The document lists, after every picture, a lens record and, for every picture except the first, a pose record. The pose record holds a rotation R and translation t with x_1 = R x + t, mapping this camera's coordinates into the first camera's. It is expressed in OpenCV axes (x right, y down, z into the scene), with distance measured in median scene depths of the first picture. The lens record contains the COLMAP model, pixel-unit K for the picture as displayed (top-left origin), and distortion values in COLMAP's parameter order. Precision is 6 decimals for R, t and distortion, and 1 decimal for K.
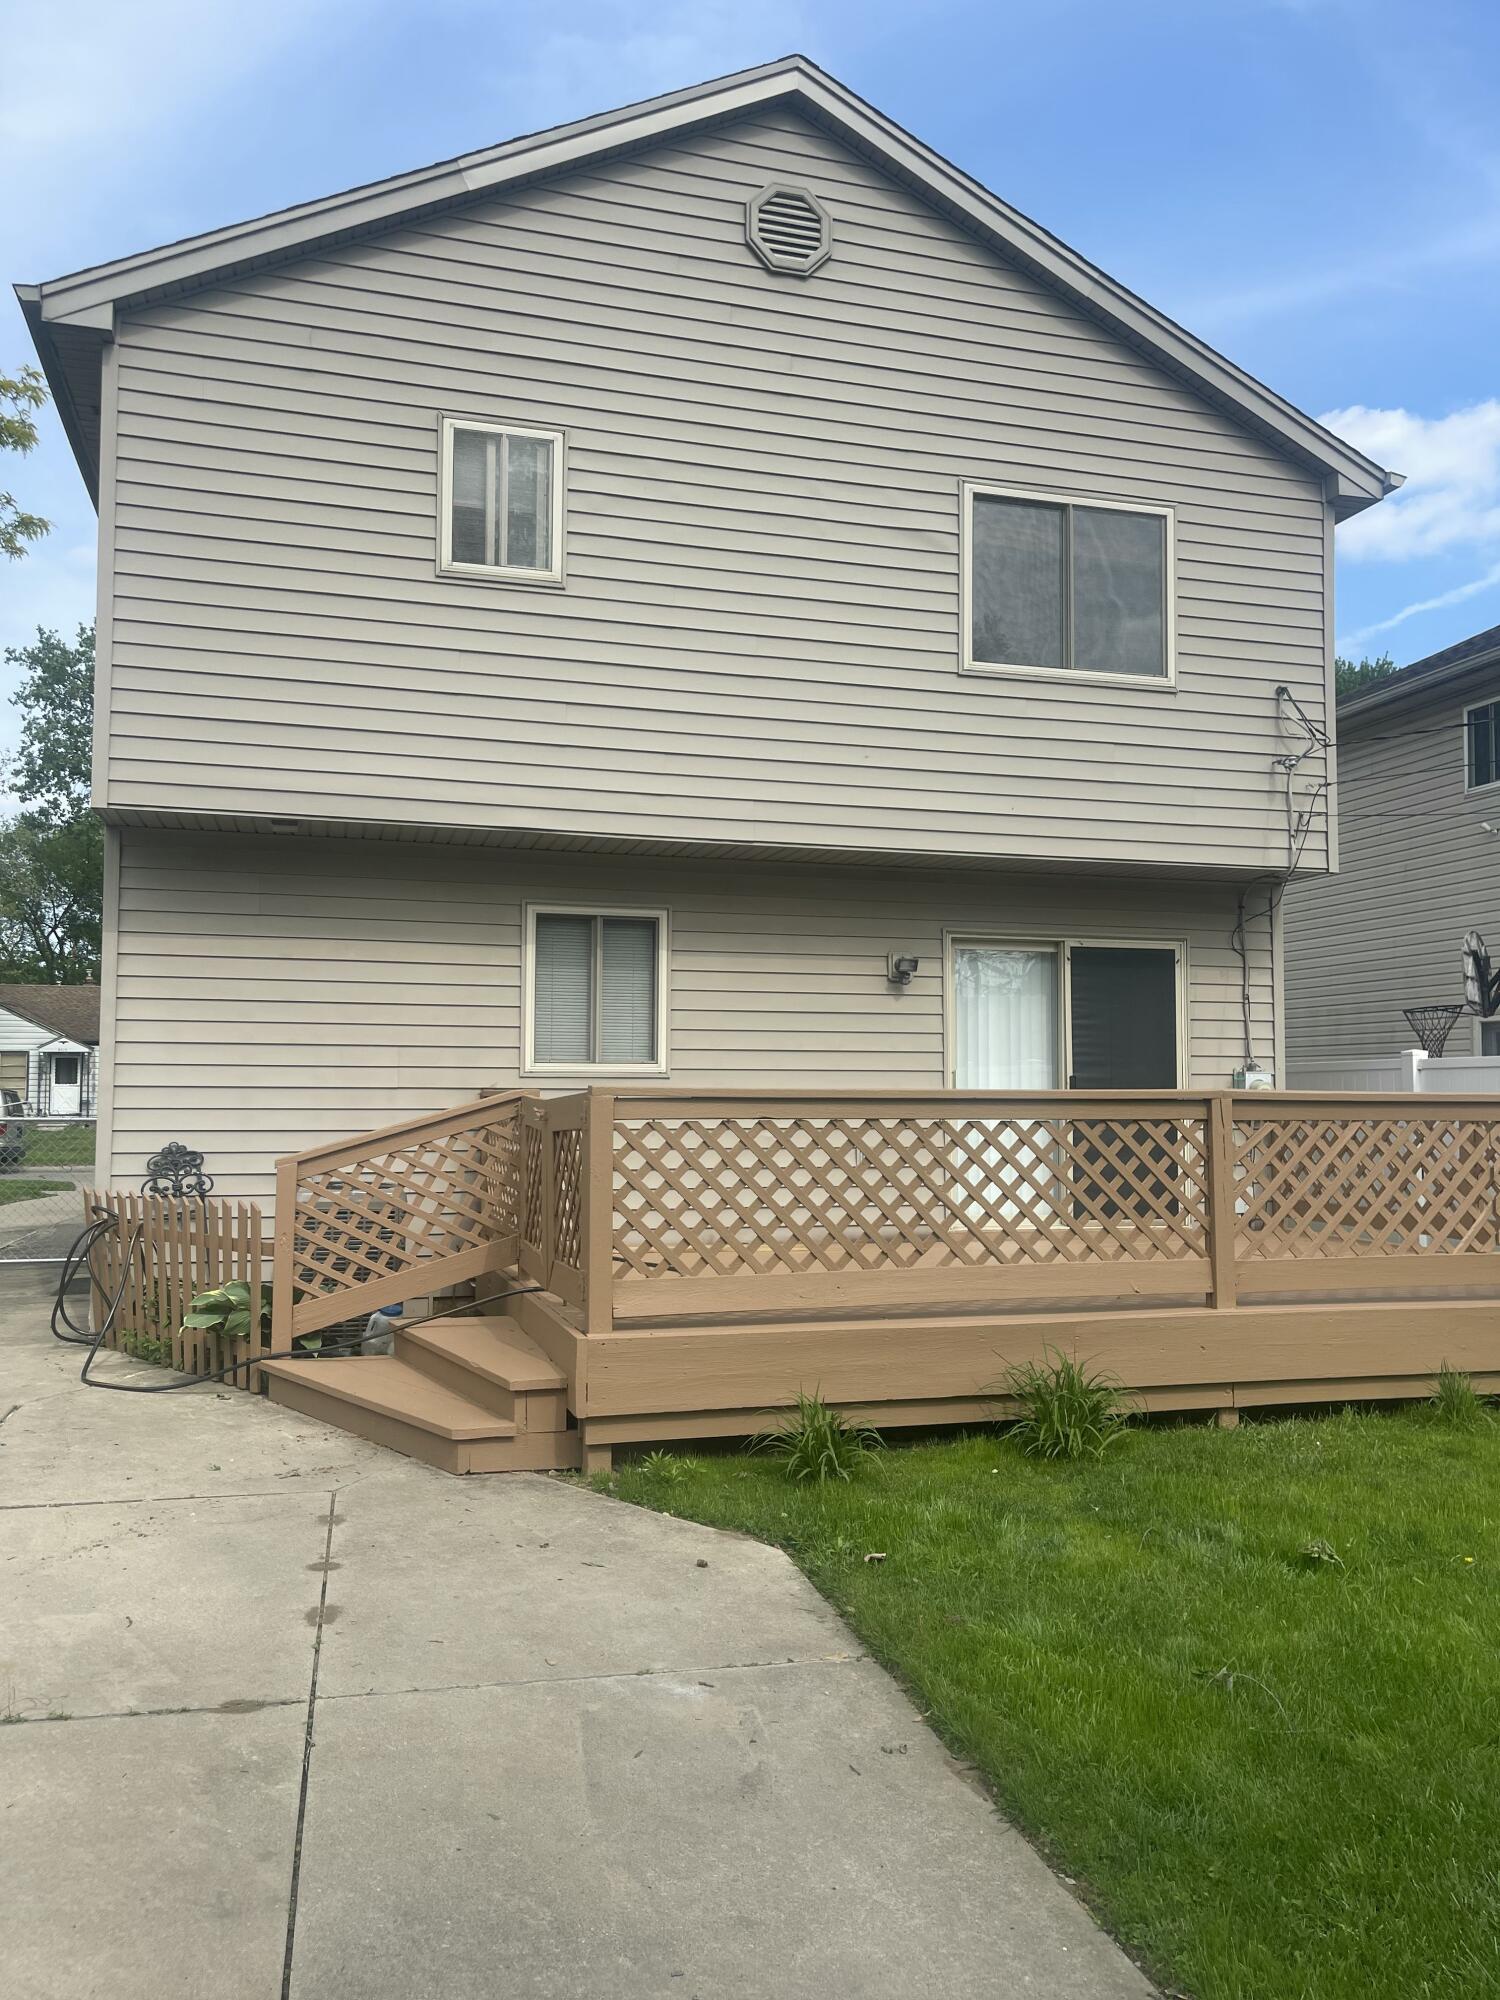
lens RADIAL K [[1503.1, 0, 751.4], [0, 1503.1, 993.2], [0, 0, 1]] dist [0.082112, -0.109763]
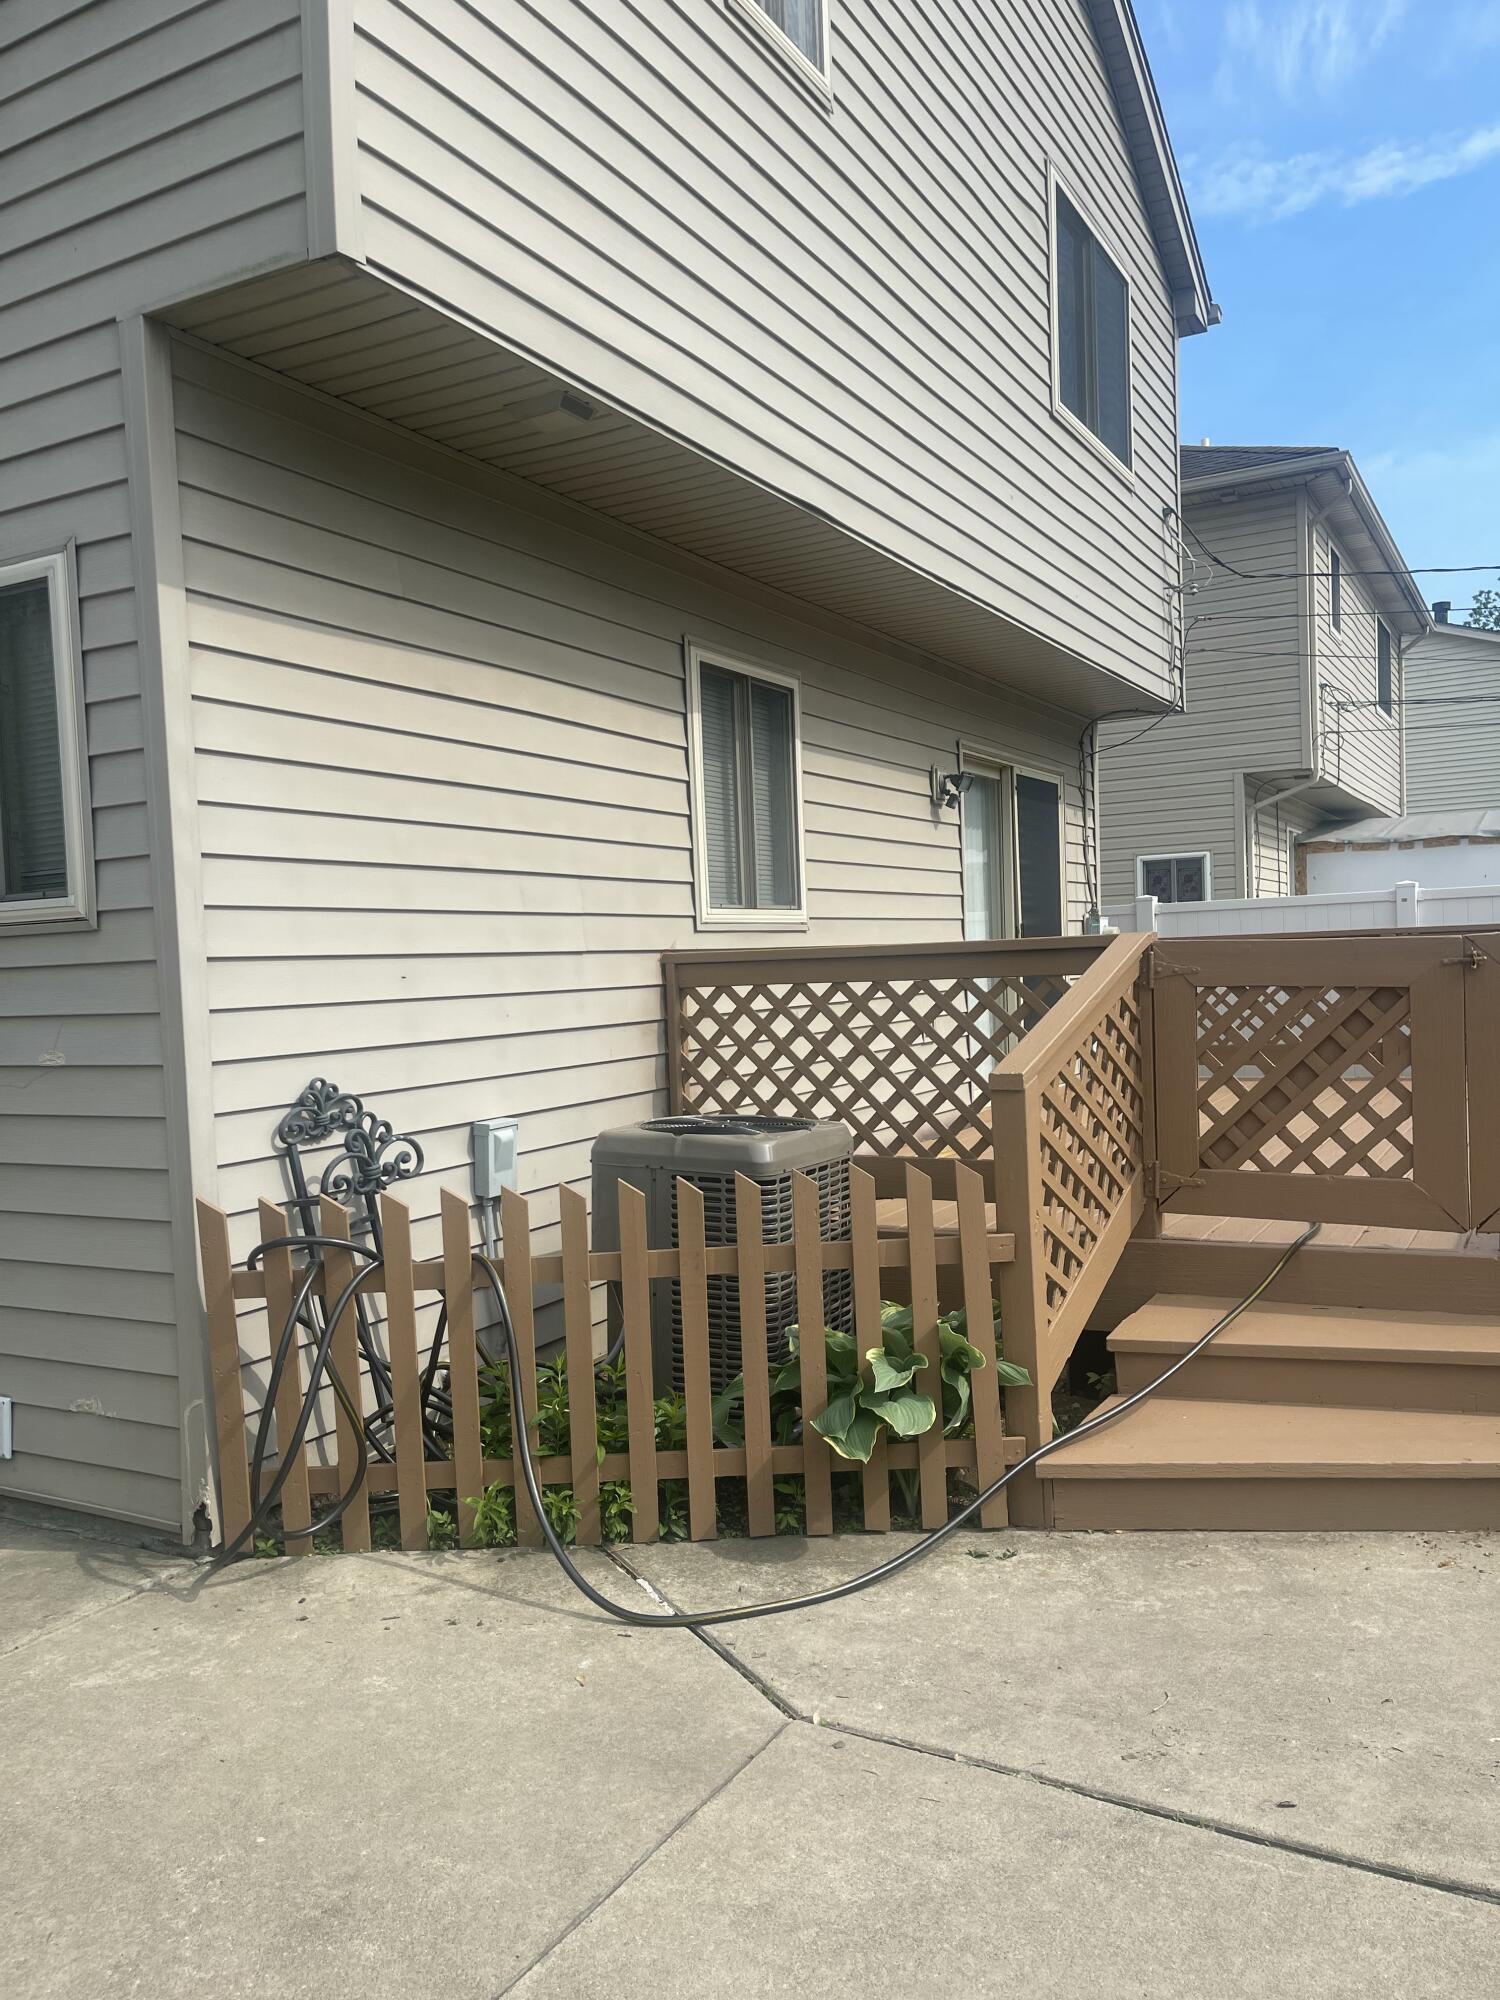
lens RADIAL K [[1503.1, 0, 751.4], [0, 1503.1, 993.2], [0, 0, 1]] dist [0.082112, -0.109763]
pose [[0.708834, -0.048736, 0.703689, -0.562502], [-0.007599, 0.997025, 0.076706, 0.033187], [-0.705334, -0.059719, 0.706355, 0.536973]]
